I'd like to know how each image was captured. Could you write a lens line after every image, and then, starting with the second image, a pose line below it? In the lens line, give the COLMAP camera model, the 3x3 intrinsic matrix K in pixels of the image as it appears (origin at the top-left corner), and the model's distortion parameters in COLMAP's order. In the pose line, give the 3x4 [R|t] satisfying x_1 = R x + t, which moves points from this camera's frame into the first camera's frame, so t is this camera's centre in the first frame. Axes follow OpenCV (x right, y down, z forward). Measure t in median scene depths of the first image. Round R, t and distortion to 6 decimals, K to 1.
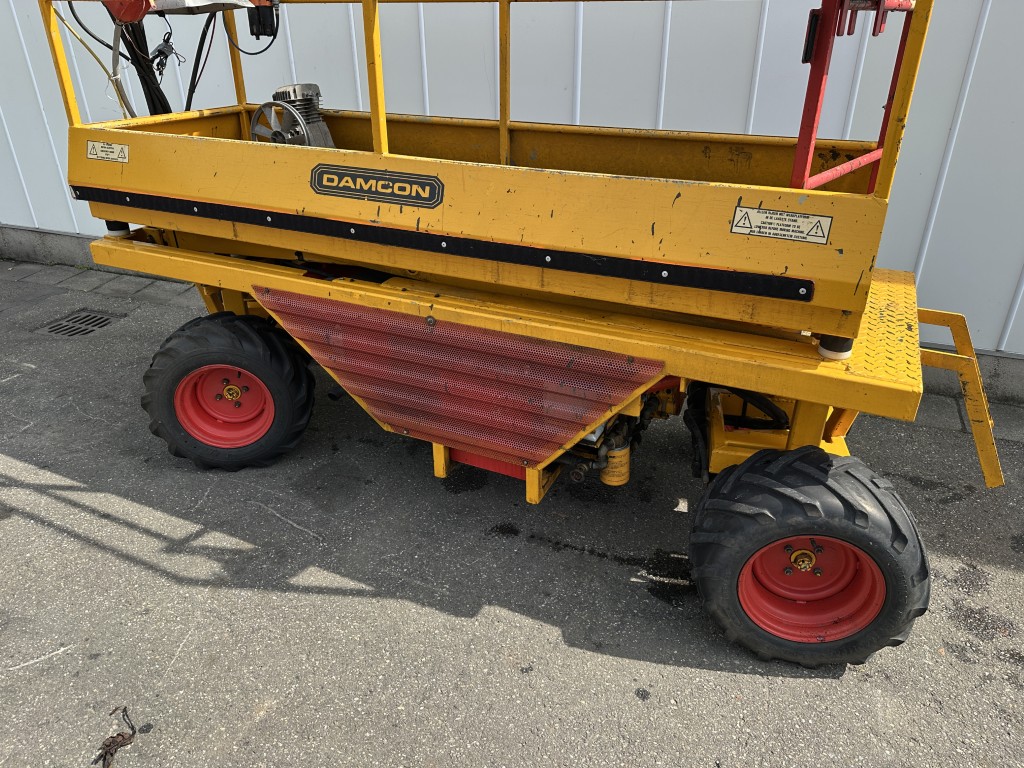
lens RADIAL K [[714.0, 0, 512.0], [0, 714.0, 384.0], [0, 0, 1]] dist [0.075716, -0.156952]
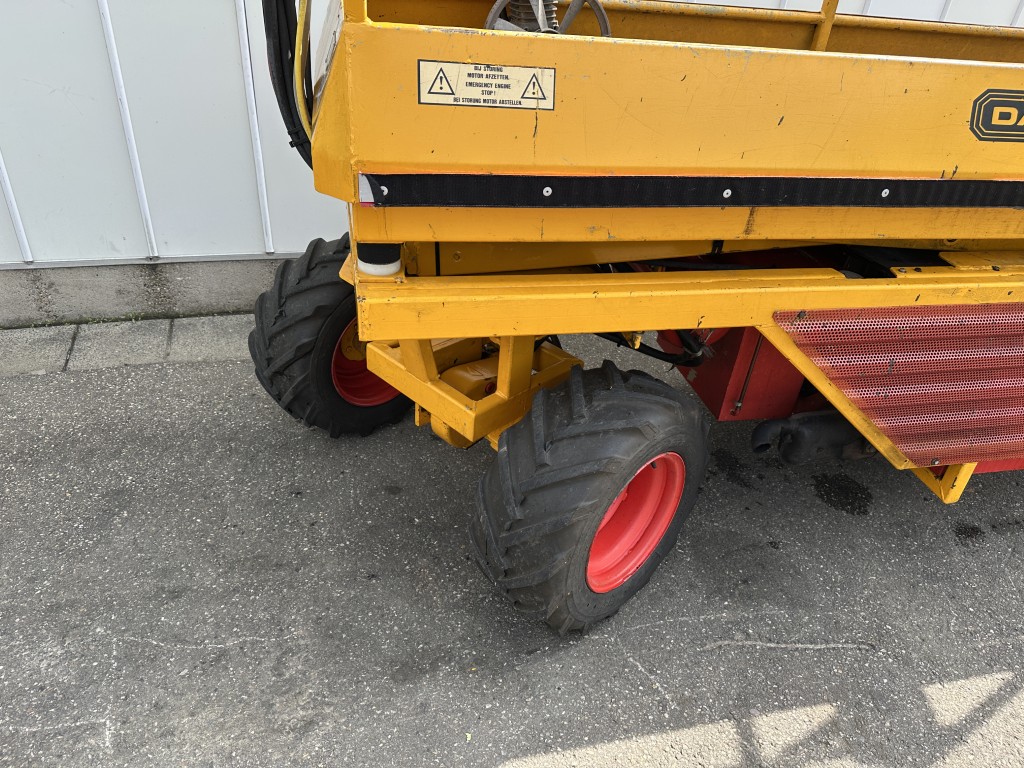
lens RADIAL K [[738.5, 0, 512.0], [0, 738.5, 384.0], [0, 0, 1]] dist [-0.006065, -0.005605]
pose [[0.790529, -0.278958, 0.545203, -0.885910], [0.210319, 0.959755, 0.186110, -0.241376], [-0.575178, -0.032459, 0.817384, 0.648817]]
